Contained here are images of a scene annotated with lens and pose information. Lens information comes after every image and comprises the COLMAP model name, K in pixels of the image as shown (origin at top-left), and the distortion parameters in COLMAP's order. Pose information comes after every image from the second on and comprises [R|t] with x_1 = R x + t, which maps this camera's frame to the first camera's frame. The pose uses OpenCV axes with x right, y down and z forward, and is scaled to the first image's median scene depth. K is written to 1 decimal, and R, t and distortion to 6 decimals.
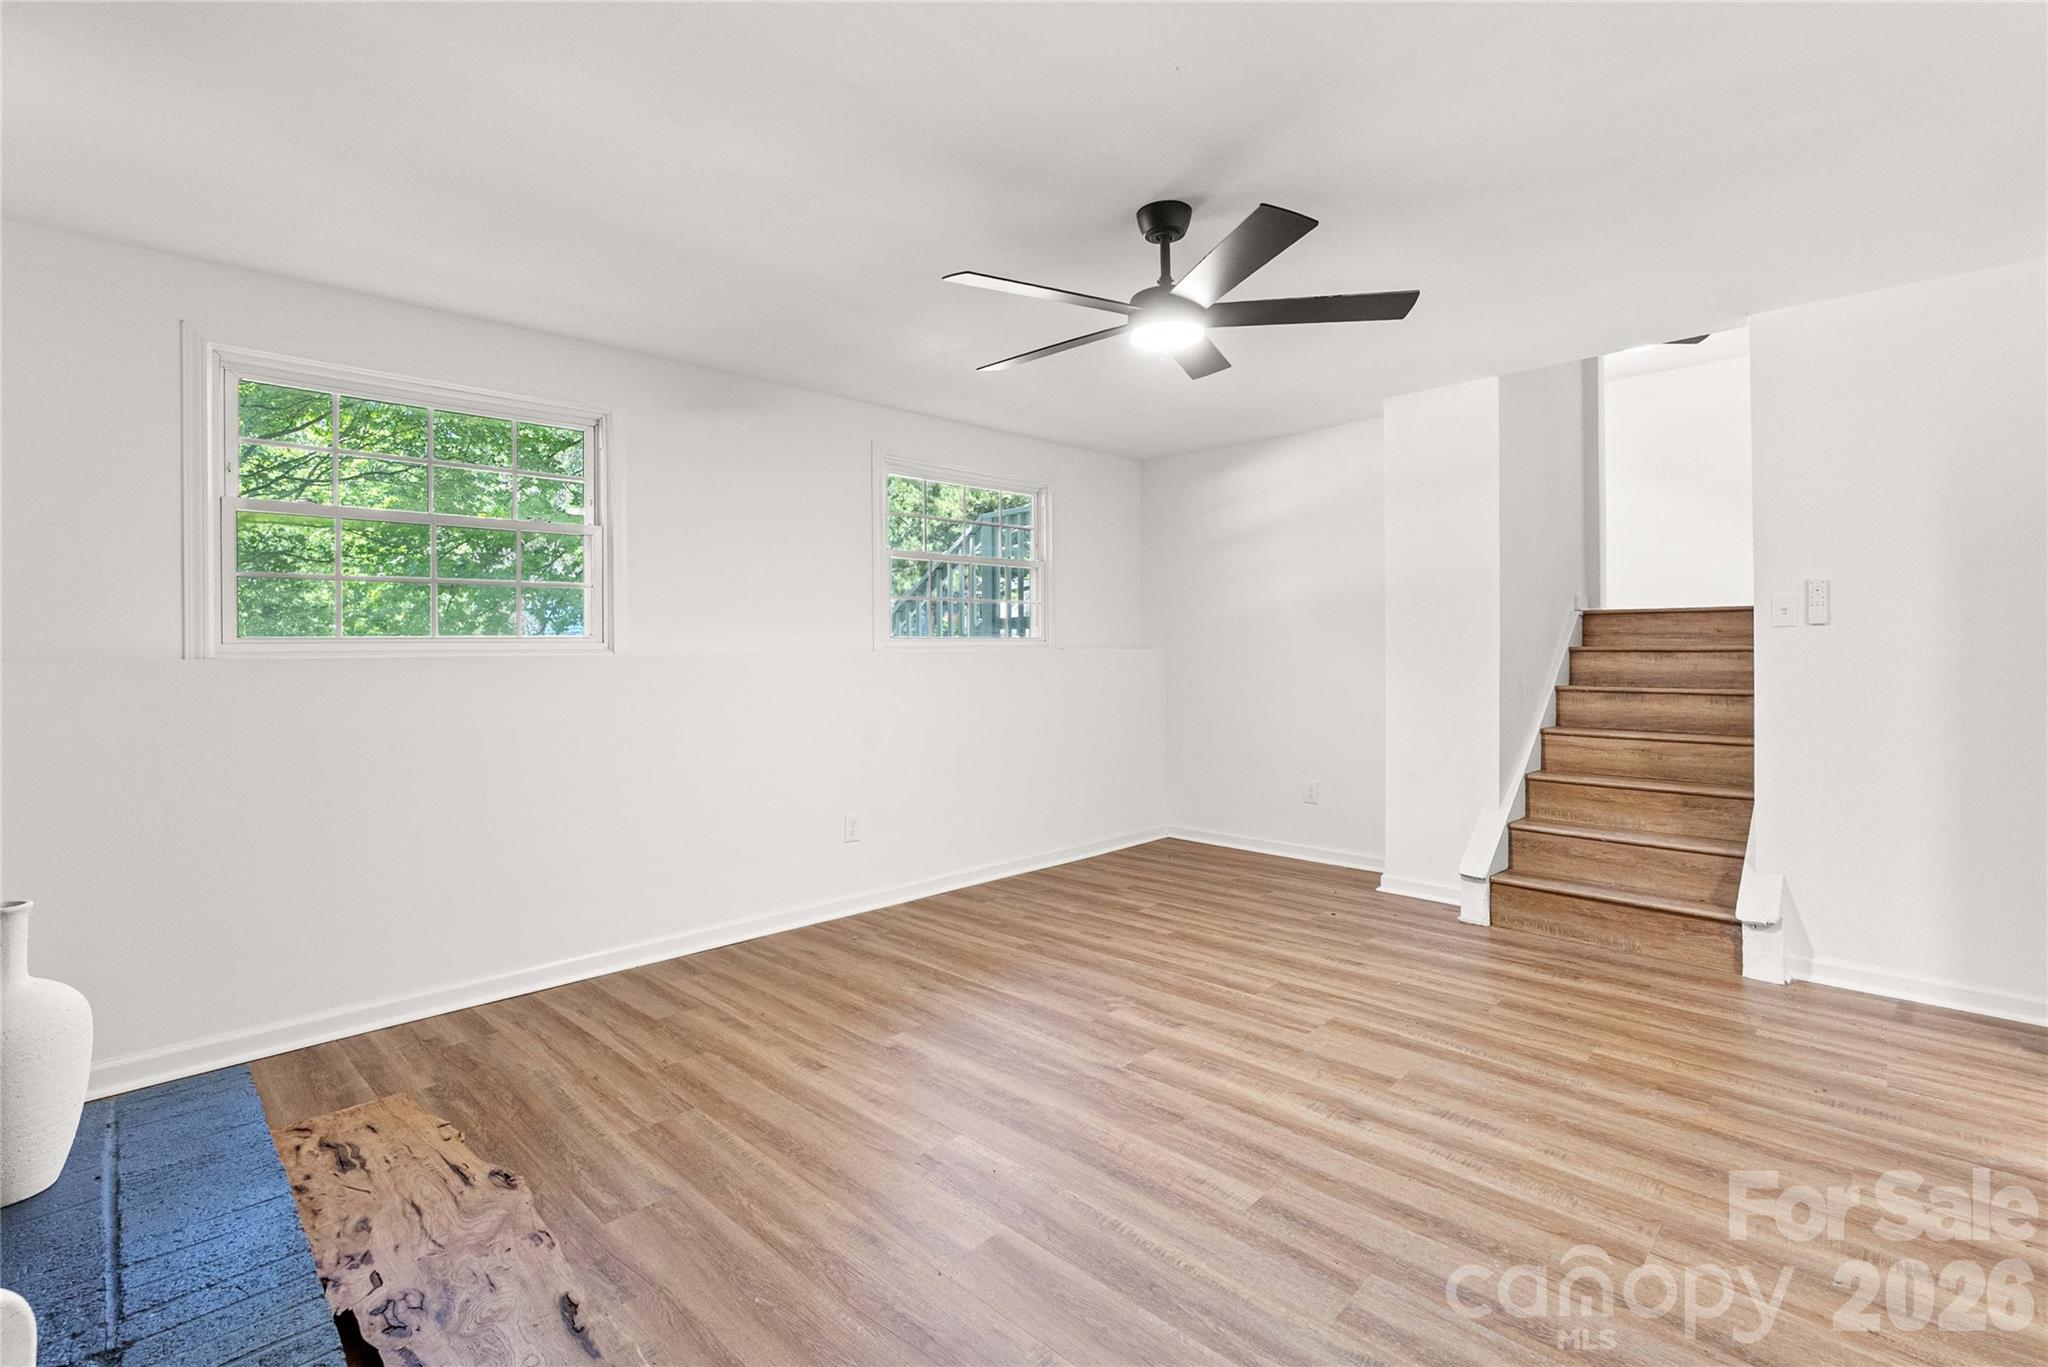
lens RADIAL K [[914.3, 0, 1021.3], [0, 914.3, 653.1], [0, 0, 1]] dist [-0.009485, -0.000182]
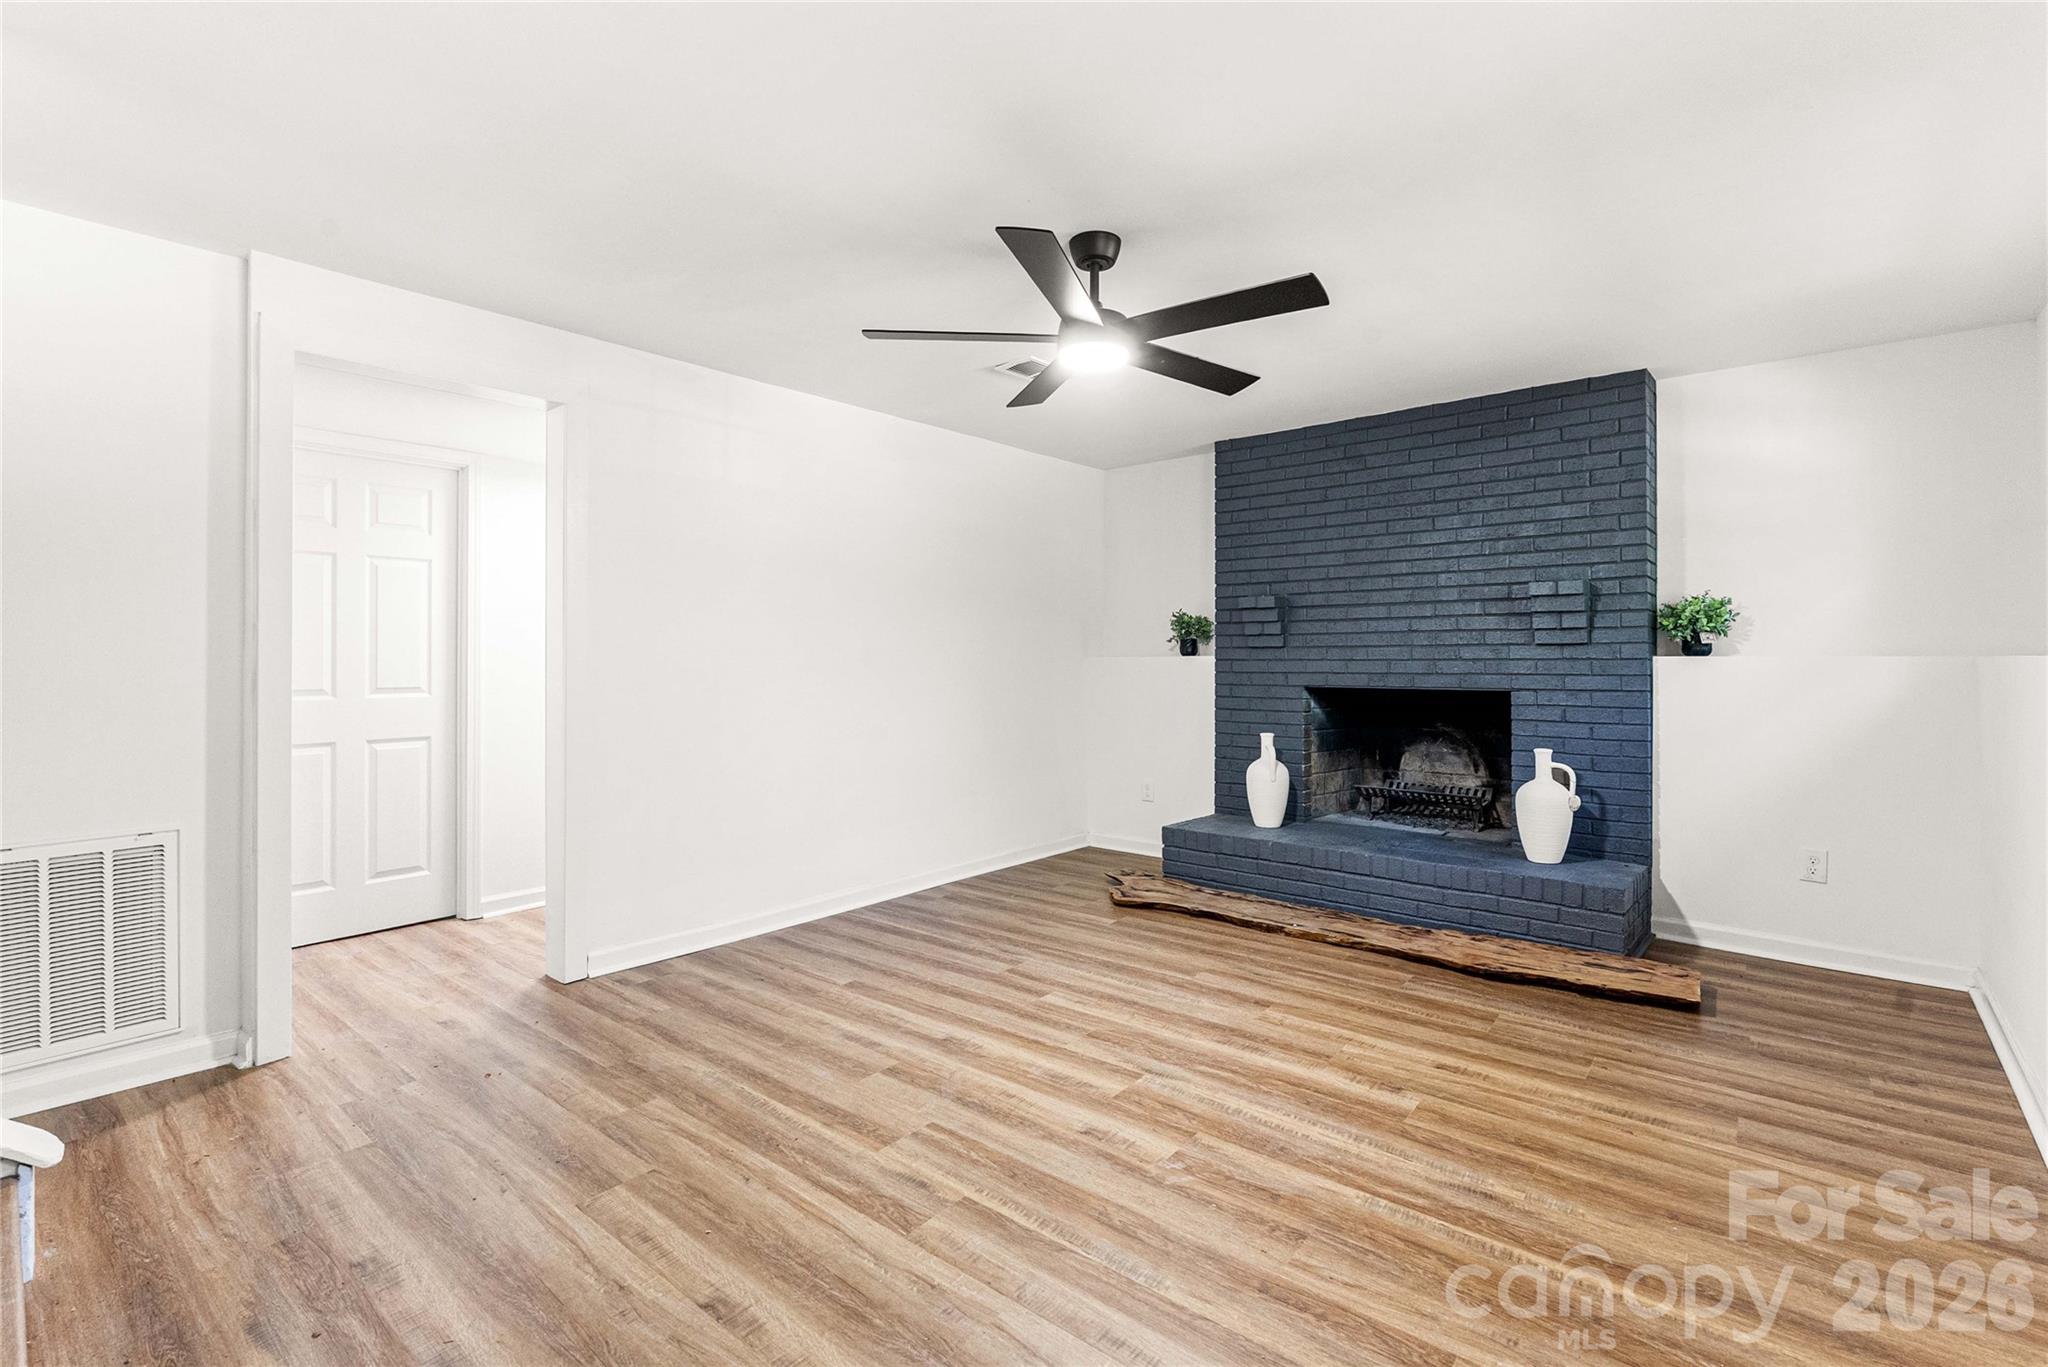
lens RADIAL K [[921.6, 0, 1030.2], [0, 921.6, 647.6], [0, 0, 1]] dist [-0.009165, 0.000189]
pose [[-0.996506, 0.008797, -0.083056, 0.304574], [0.009201, 0.999948, -0.004484, -0.008662], [0.083012, -0.005233, -0.996535, 1.926853]]
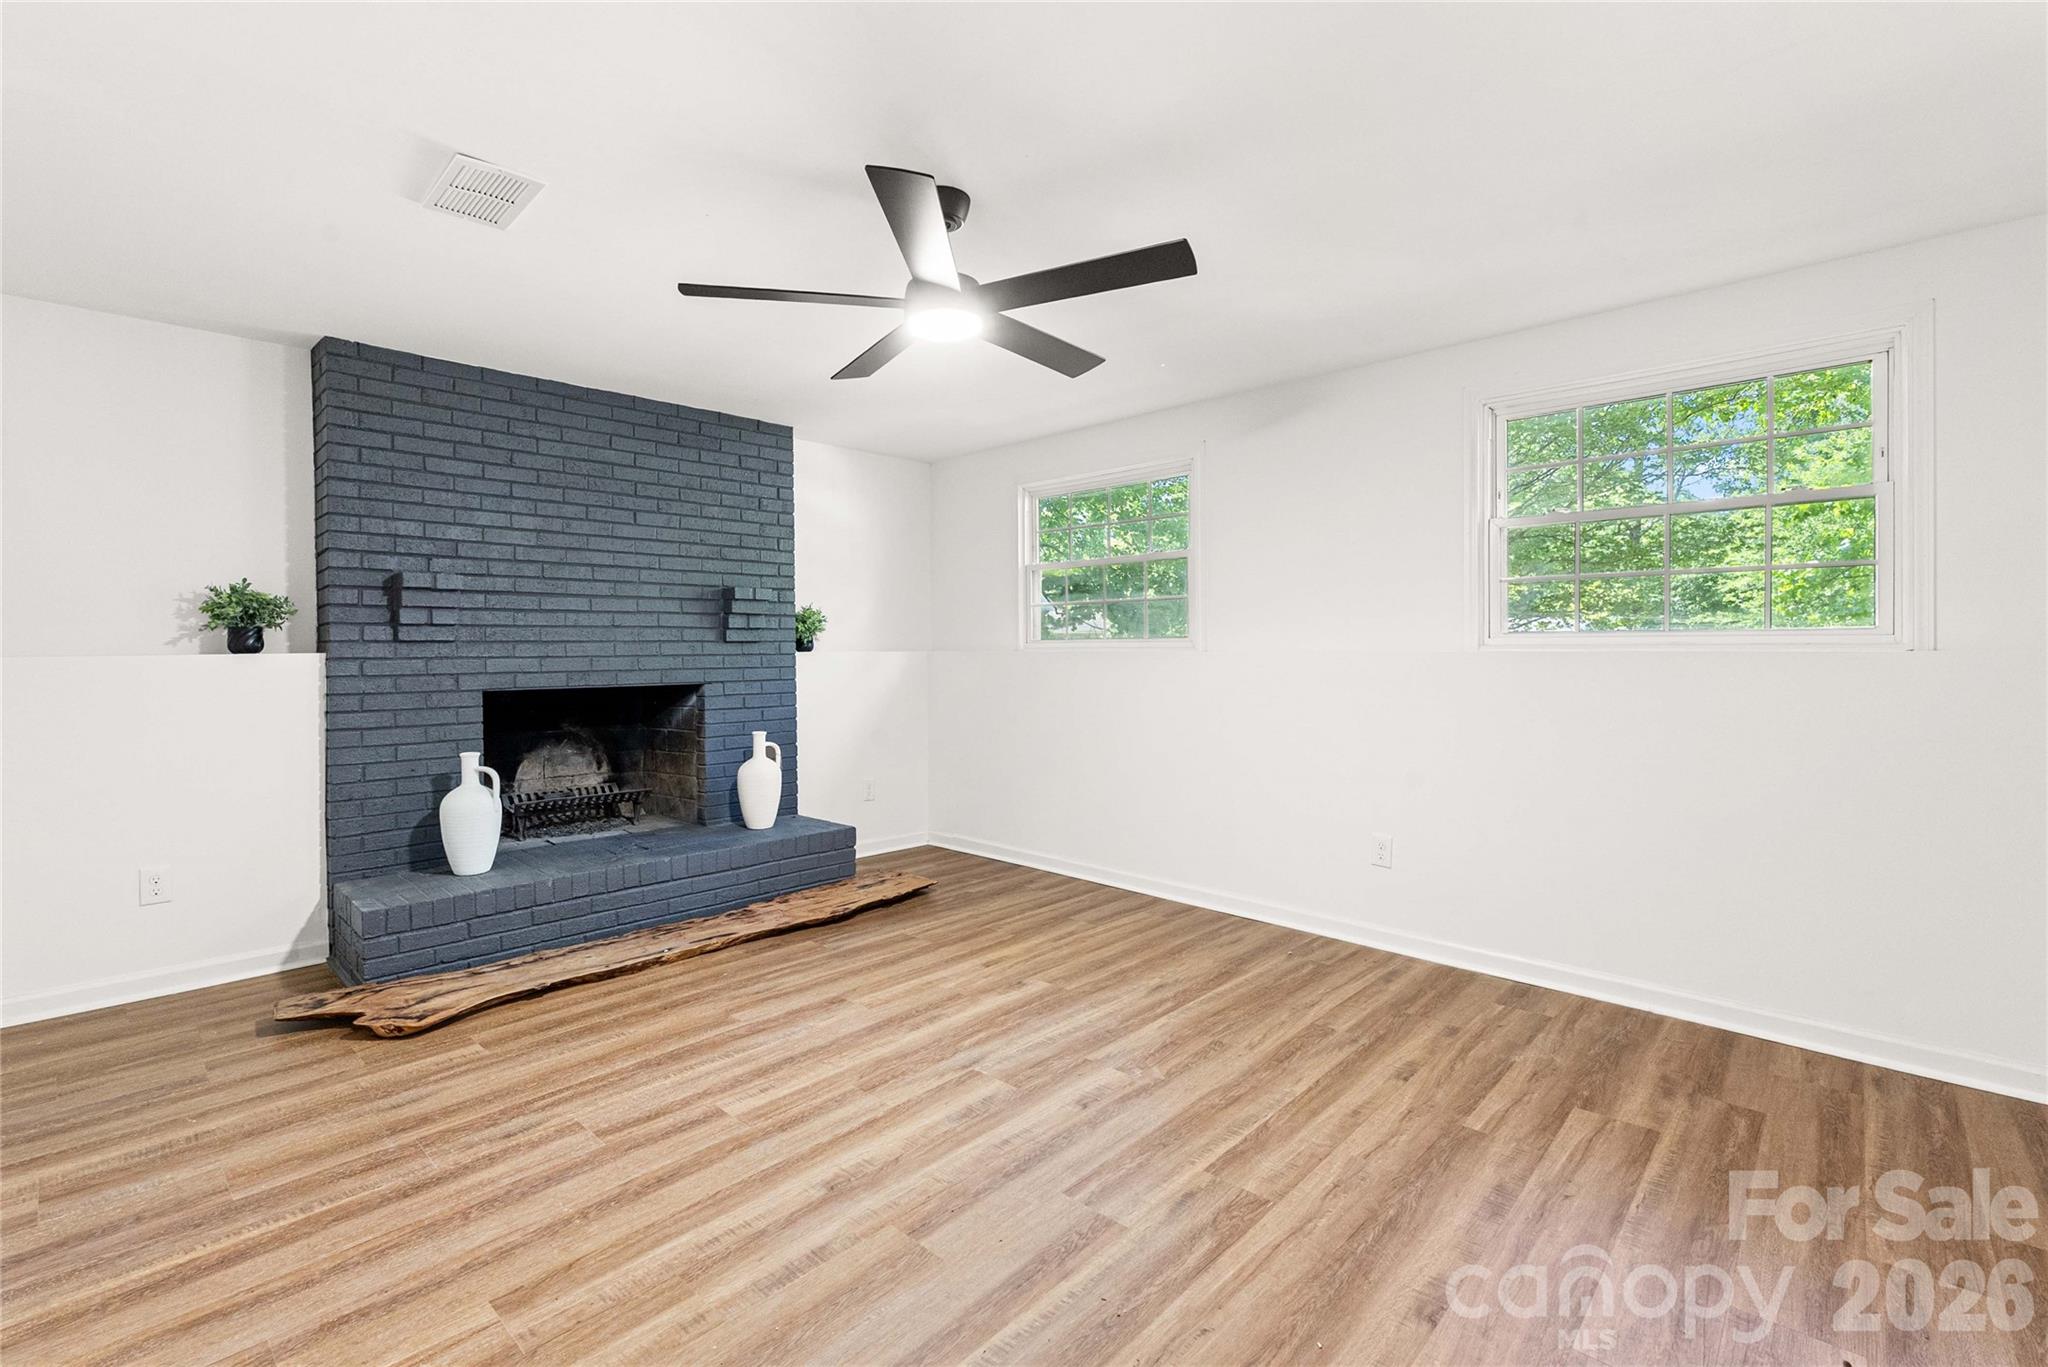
lens RADIAL K [[914.3, 0, 1021.3], [0, 914.3, 653.1], [0, 0, 1]] dist [-0.009485, -0.000182]
pose [[0.018354, 0.010886, -0.999772, 1.065600], [-0.000141, 0.999941, 0.010886, -0.010375], [0.999832, -0.000059, 0.018355, 1.000057]]
